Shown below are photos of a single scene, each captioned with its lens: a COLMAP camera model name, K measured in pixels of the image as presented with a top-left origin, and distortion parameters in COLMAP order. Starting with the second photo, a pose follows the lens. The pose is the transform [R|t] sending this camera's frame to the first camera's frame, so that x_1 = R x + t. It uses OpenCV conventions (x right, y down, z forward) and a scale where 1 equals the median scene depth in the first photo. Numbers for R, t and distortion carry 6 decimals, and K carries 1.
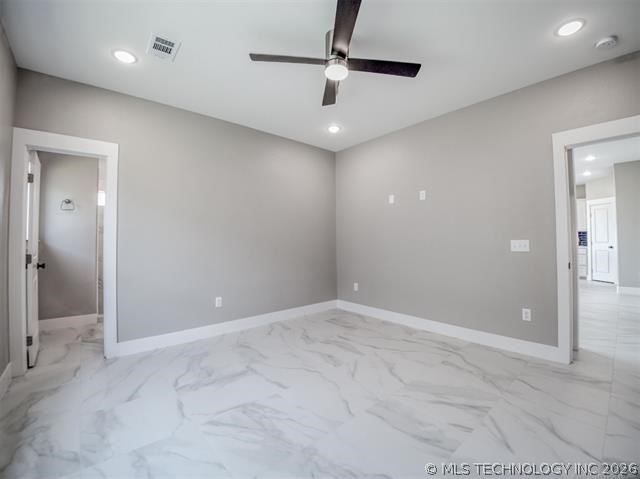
lens RADIAL K [[277.5, 0, 324.4], [0, 277.5, 236.9], [0, 0, 1]] dist [-0.025894, -0.006918]
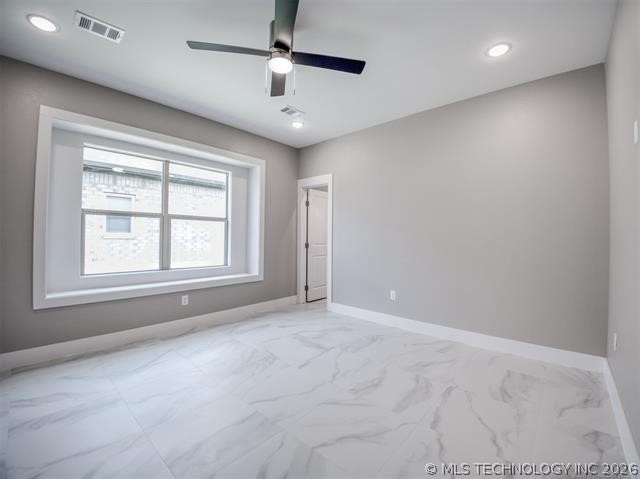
lens RADIAL K [[277.5, 0, 328.6], [0, 277.5, 237.5], [0, 0, 1]] dist [-0.025894, -0.006918]
pose [[0.120951, 0.009679, -0.992611, 0.940697], [0.004020, 0.999939, 0.010240, 0.005555], [0.992650, -0.005229, 0.120905, 0.939607]]
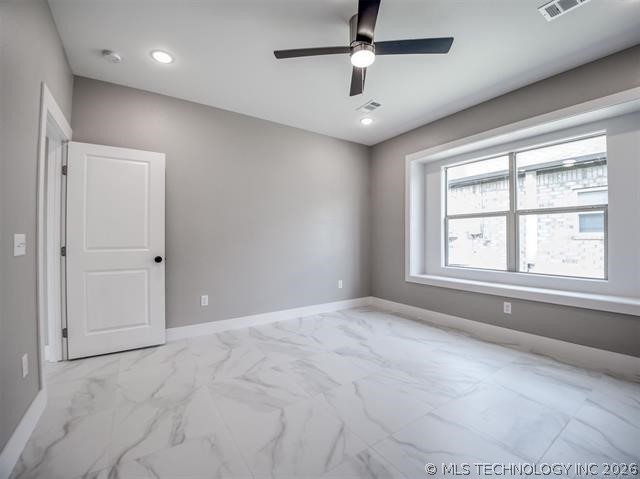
lens RADIAL K [[277.5, 0, 321.3], [0, 277.5, 234.8], [0, 0, 1]] dist [-0.025894, -0.006918]
pose [[-0.989616, 0.011006, 0.143312, 0.053782], [0.007300, 0.999626, -0.026362, 0.039292], [-0.143549, -0.025042, -0.989326, 1.764257]]
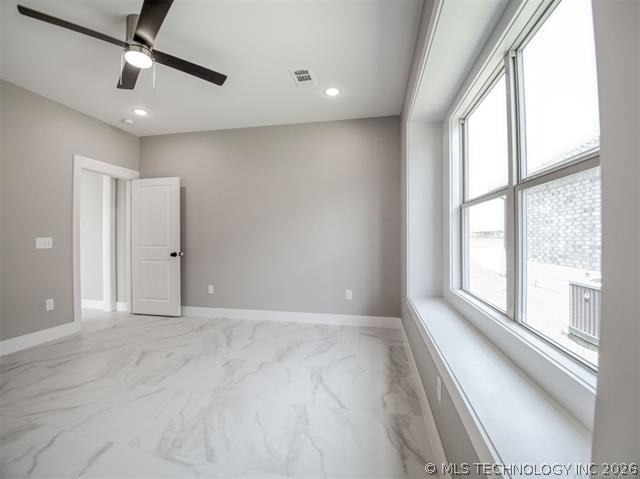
lens RADIAL K [[277.5, 0, 318.4], [0, 277.5, 234.6], [0, 0, 1]] dist [-0.025894, -0.006918]
pose [[-0.598437, 0.015607, 0.801018, -0.969368], [-0.003781, 0.999744, -0.022304, 0.022526], [-0.801161, -0.016376, -0.598225, 0.941206]]
